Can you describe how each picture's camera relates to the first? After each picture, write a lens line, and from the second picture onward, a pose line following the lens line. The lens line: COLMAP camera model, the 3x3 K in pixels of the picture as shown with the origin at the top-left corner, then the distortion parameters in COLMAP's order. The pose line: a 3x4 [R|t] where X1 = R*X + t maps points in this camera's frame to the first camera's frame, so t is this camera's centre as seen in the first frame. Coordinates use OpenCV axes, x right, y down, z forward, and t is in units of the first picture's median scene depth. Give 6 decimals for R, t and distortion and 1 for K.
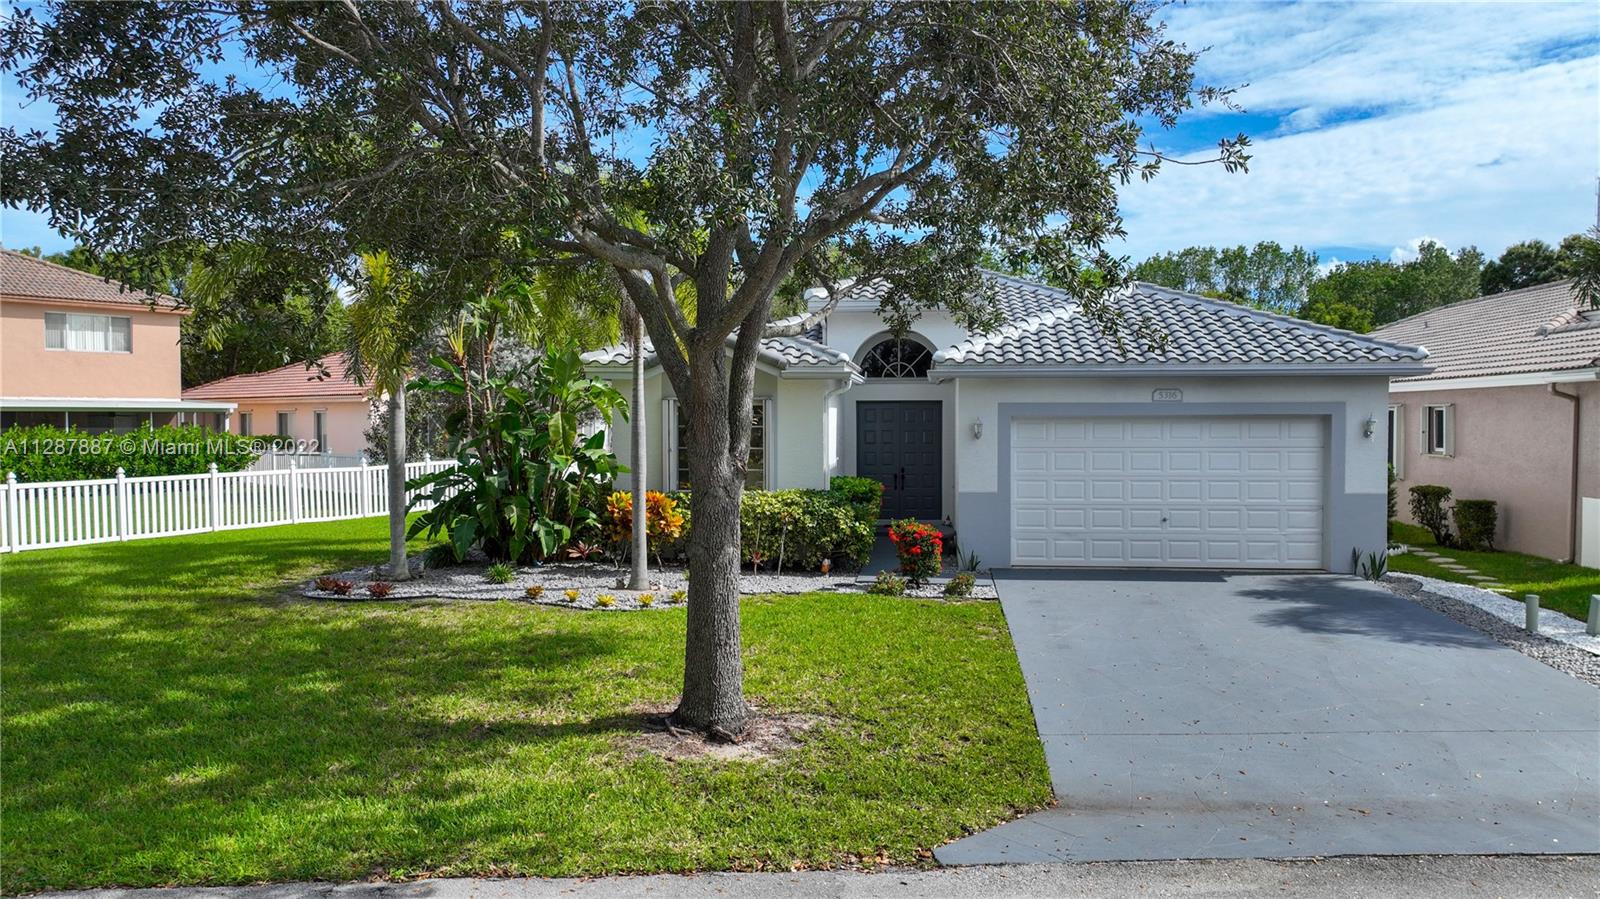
lens RADIAL K [[1049.0, 0, 830.6], [0, 1049.0, 447.9], [0, 0, 1]] dist [0.001658, -0.002222]
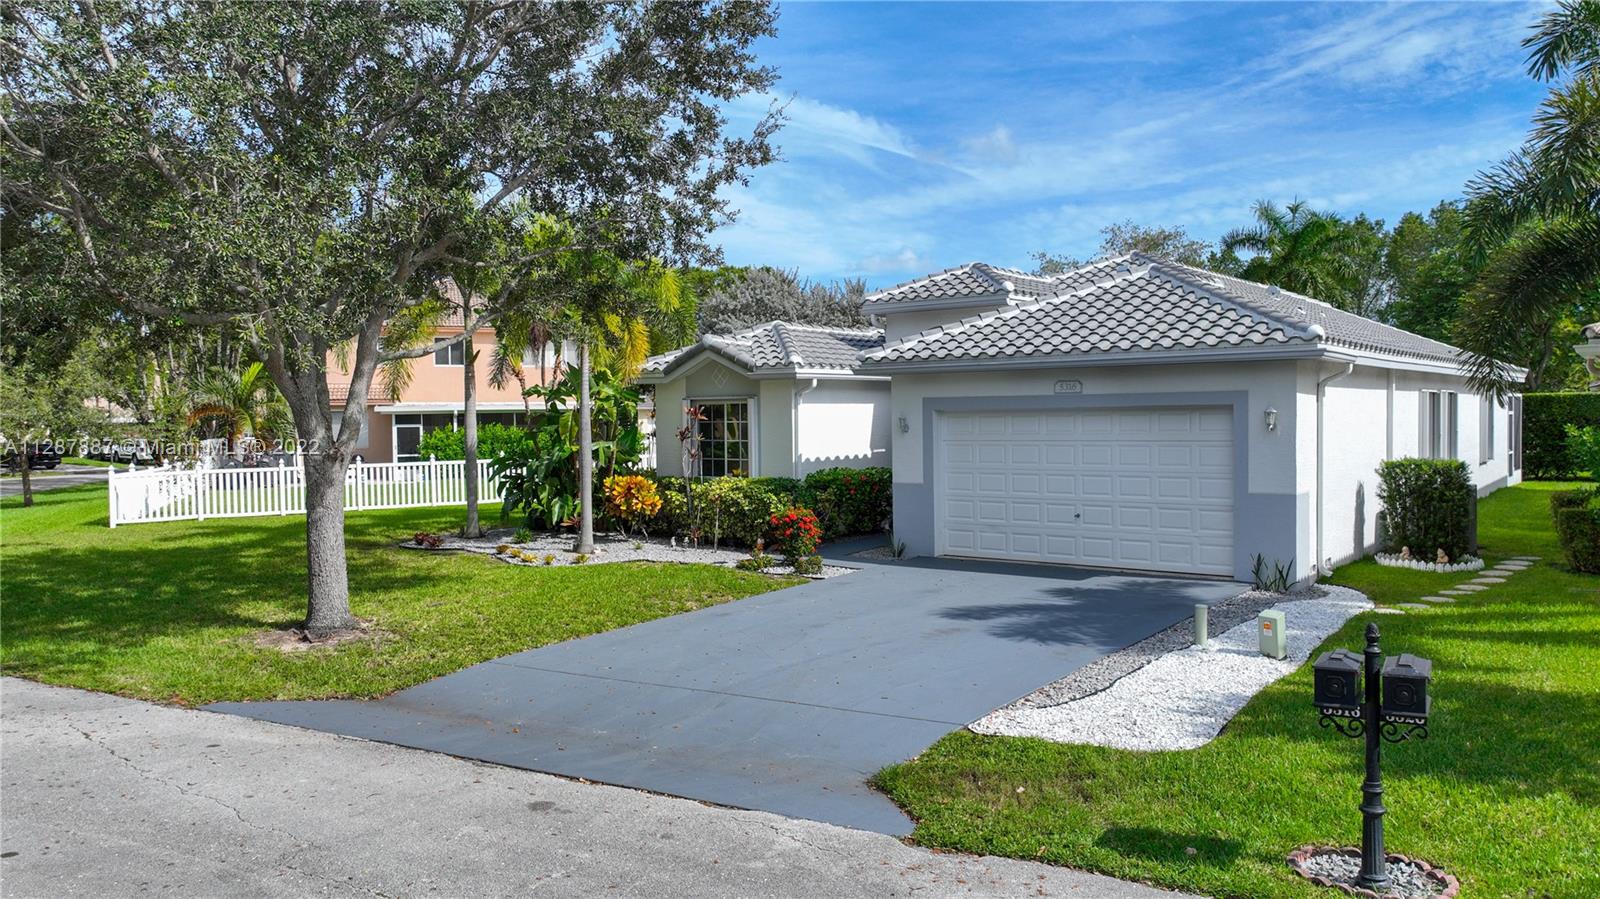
lens RADIAL K [[1049.0, 0, 830.6], [0, 1049.0, 447.9], [0, 0, 1]] dist [0.001658, -0.002222]
pose [[0.879252, 0.007738, -0.476295, 0.582765], [-0.007822, 0.999968, 0.001805, 0.006016], [0.476293, 0.002138, 0.879284, 0.041561]]
